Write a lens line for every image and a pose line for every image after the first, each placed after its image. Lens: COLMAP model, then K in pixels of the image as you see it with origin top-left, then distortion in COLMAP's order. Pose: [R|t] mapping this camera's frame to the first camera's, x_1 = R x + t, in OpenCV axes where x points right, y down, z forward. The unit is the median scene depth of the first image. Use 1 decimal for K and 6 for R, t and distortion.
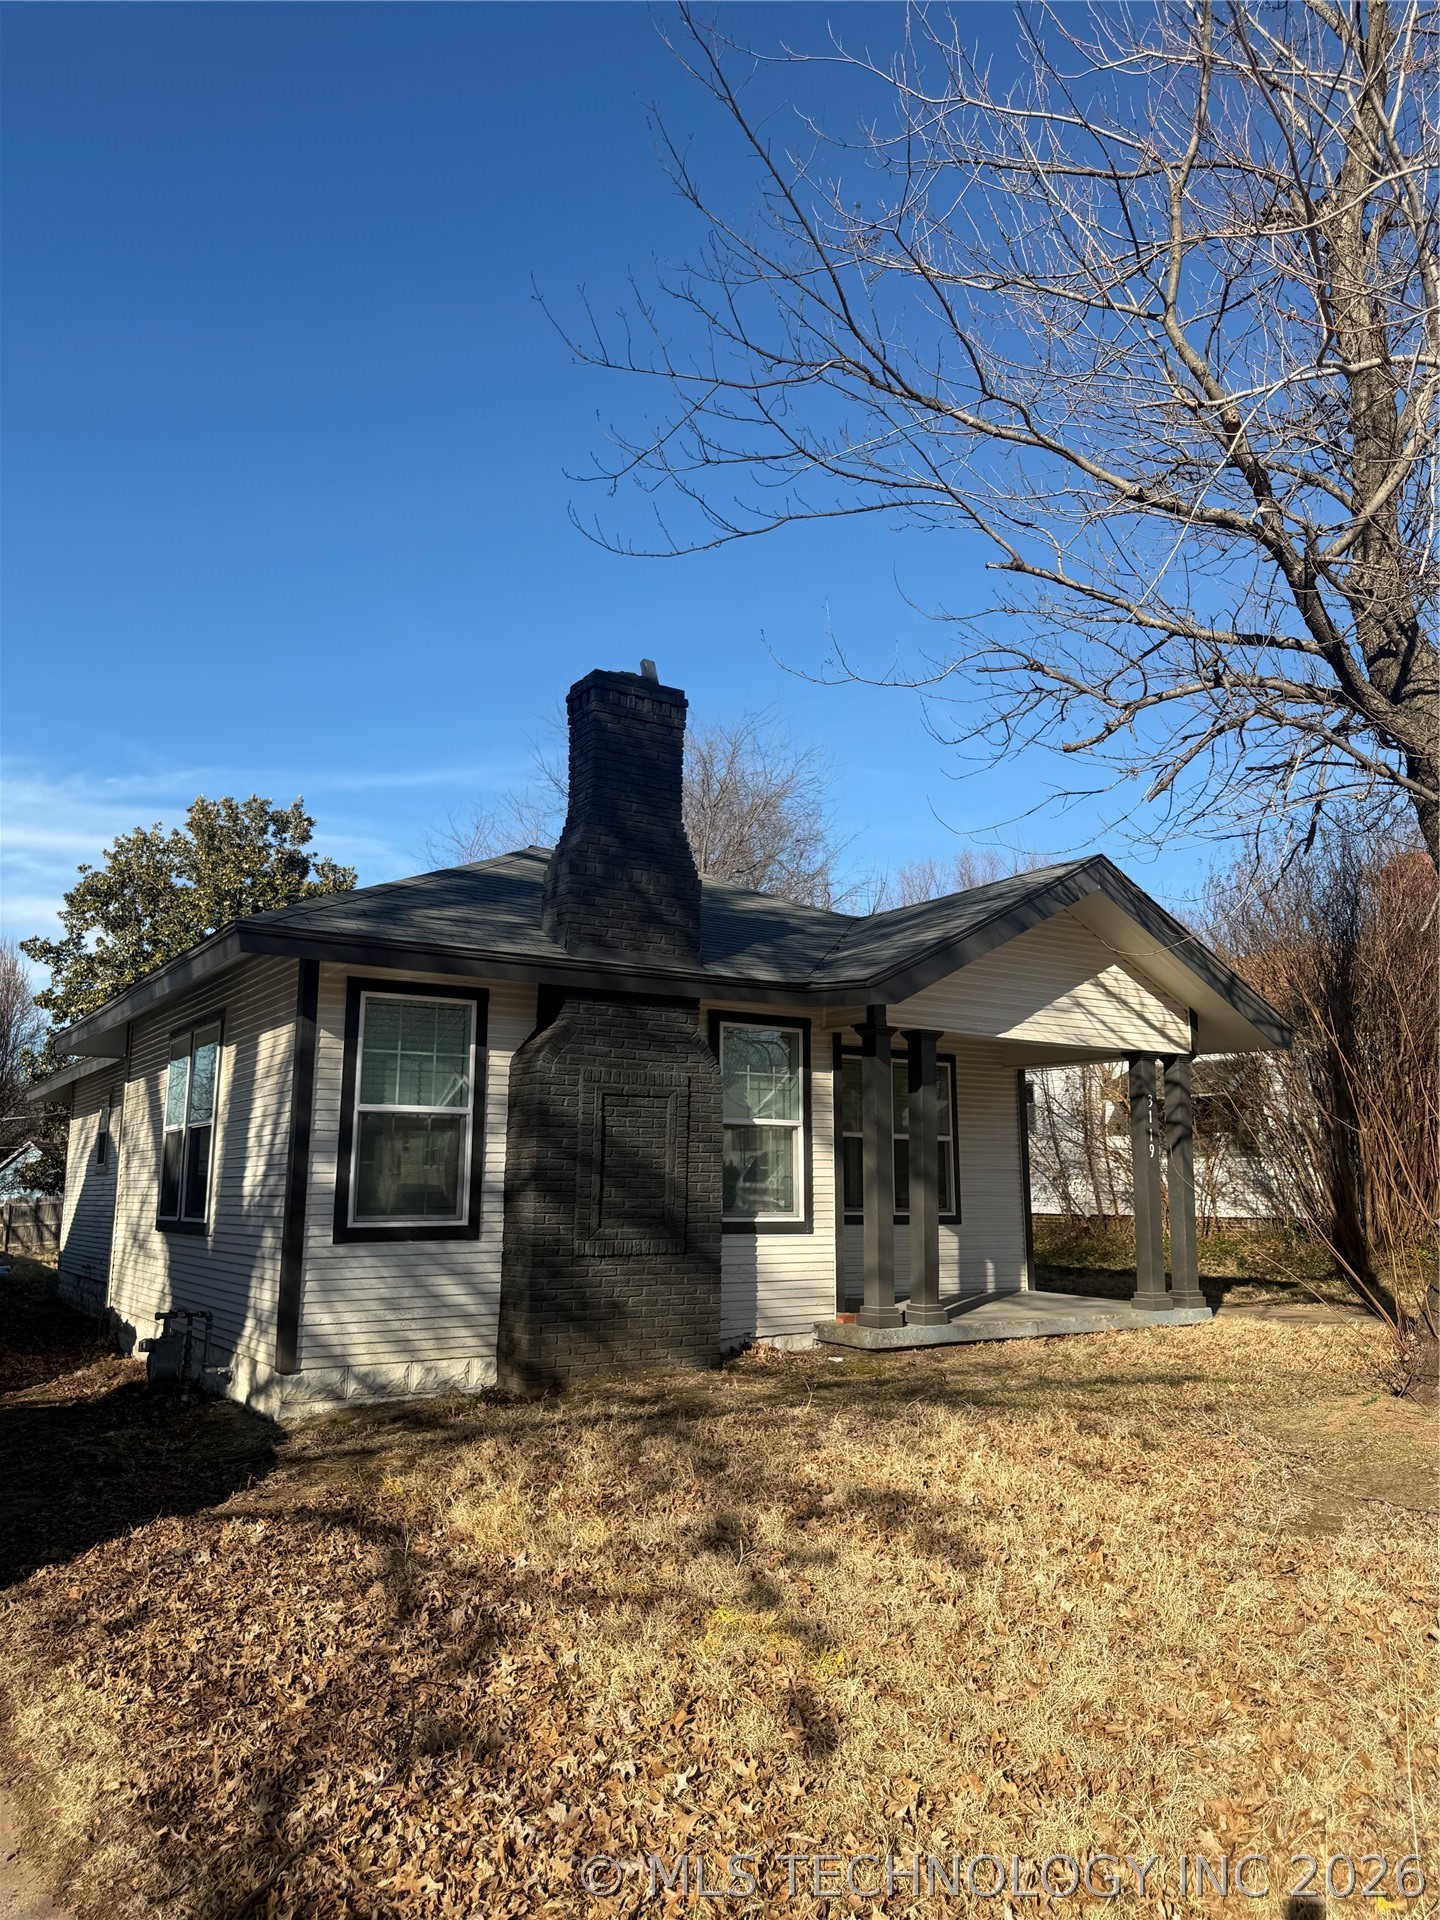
lens RADIAL K [[1336.4, 0, 714.3], [0, 1336.4, 959.0], [0, 0, 1]] dist [0.008658, -0.009759]
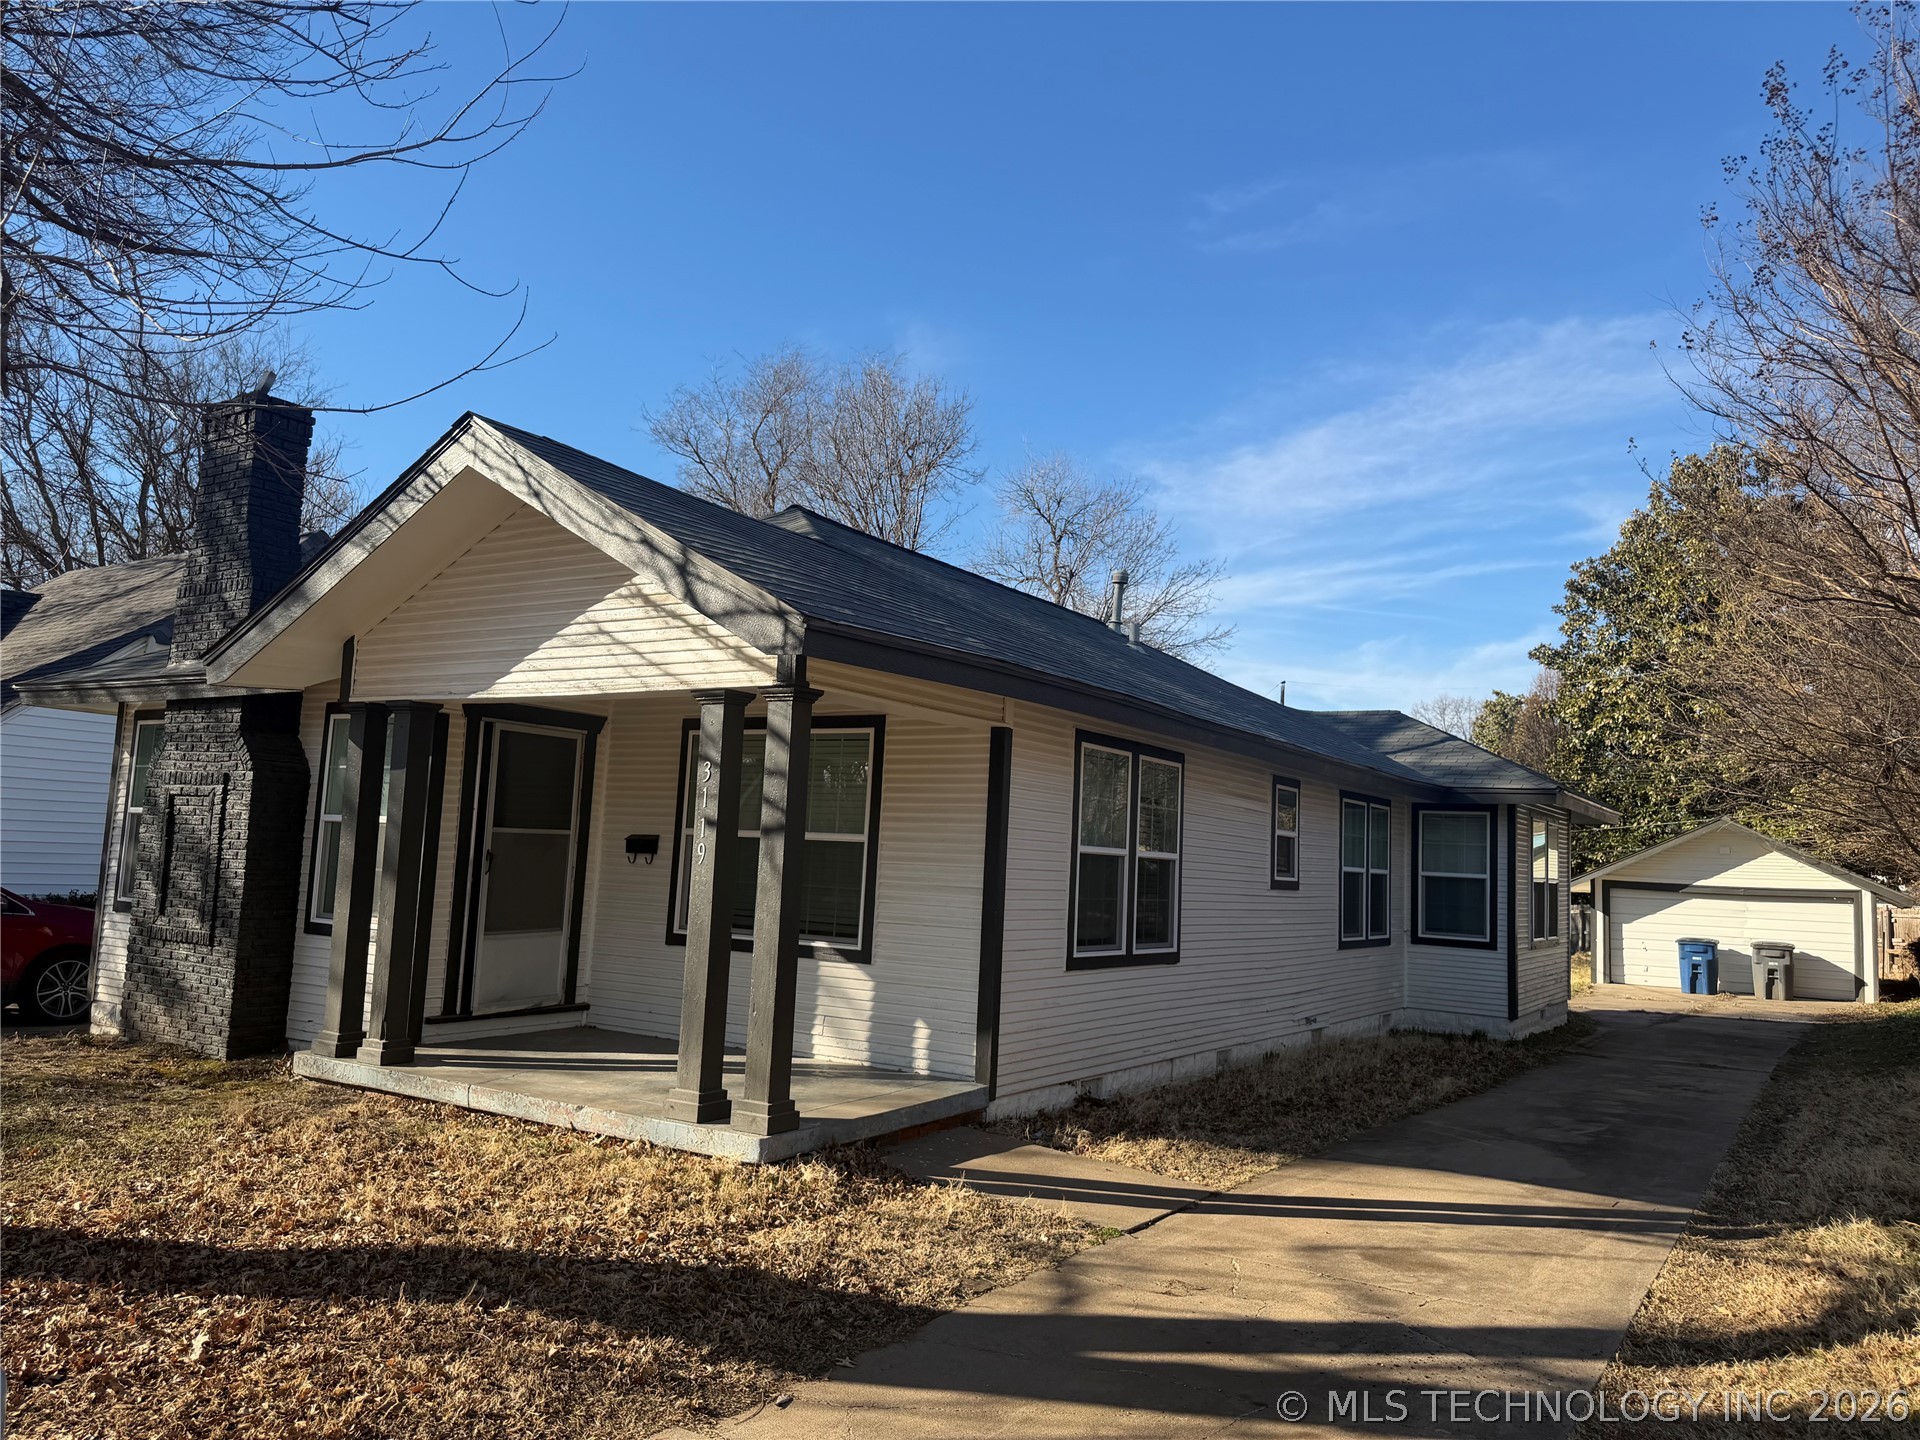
lens RADIAL K [[1369.7, 0, 960.0], [0, 1369.7, 720.0], [0, 0, 1]] dist [0.099749, -0.184788]
pose [[0.403623, -0.080371, -0.911388, 1.404200], [0.110949, 0.993082, -0.038440, 0.178976], [0.908173, -0.085602, 0.409748, 1.286119]]
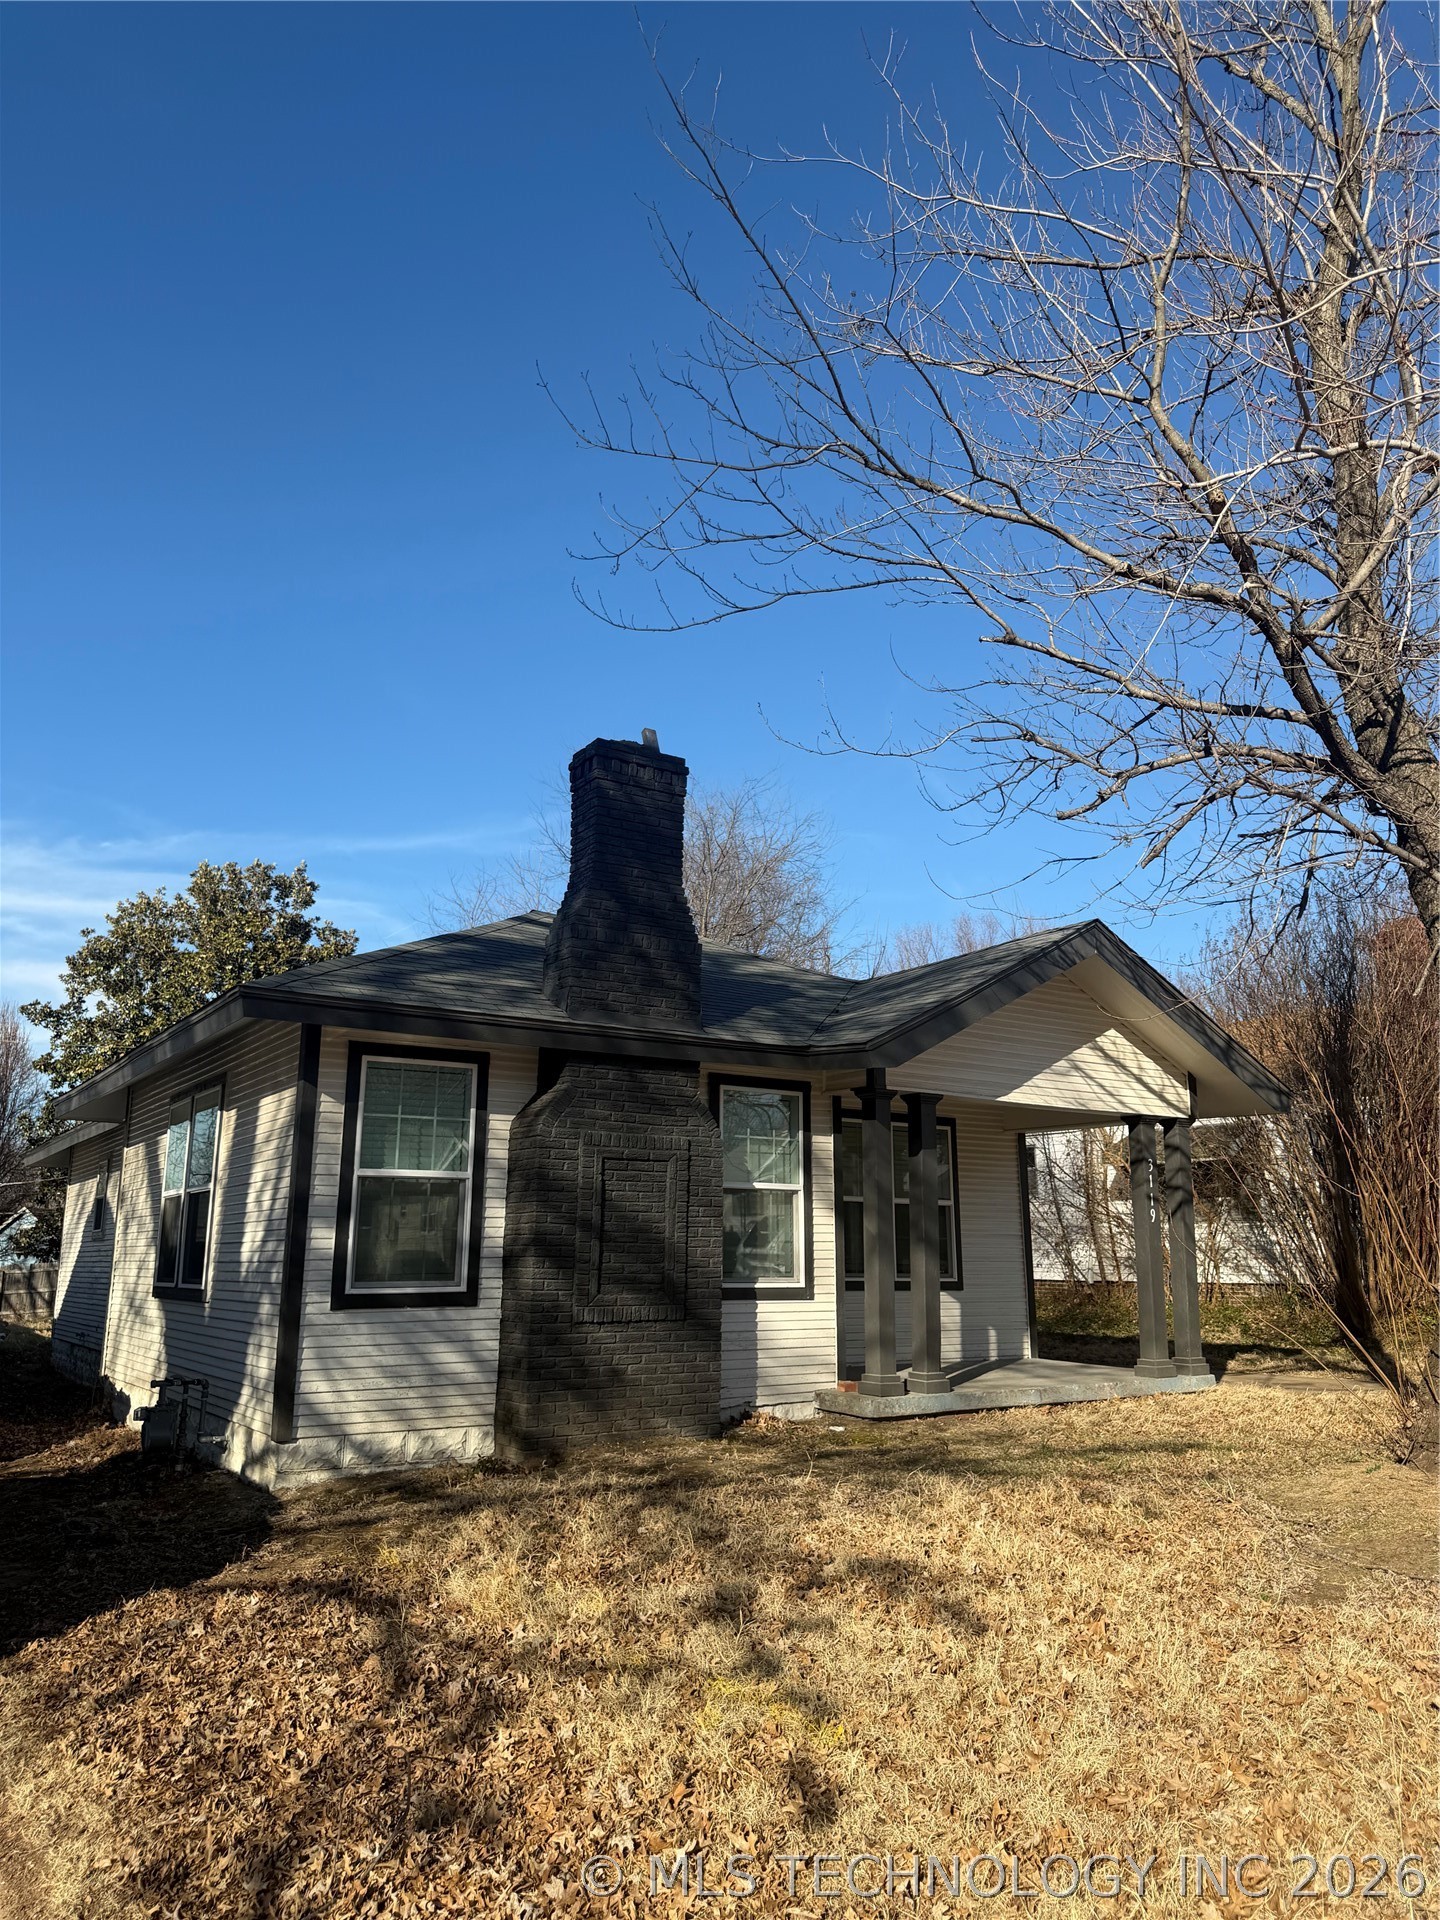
lens RADIAL K [[1336.4, 0, 720.0], [0, 1336.4, 960.0], [0, 0, 1]] dist [0.004790, -0.005408]
pose [[0.999992, 0.000045, 0.003926, 0.000365], [0.000140, 0.998895, -0.047003, -0.000453], [-0.003924, 0.047003, 0.998887, -0.007399]]
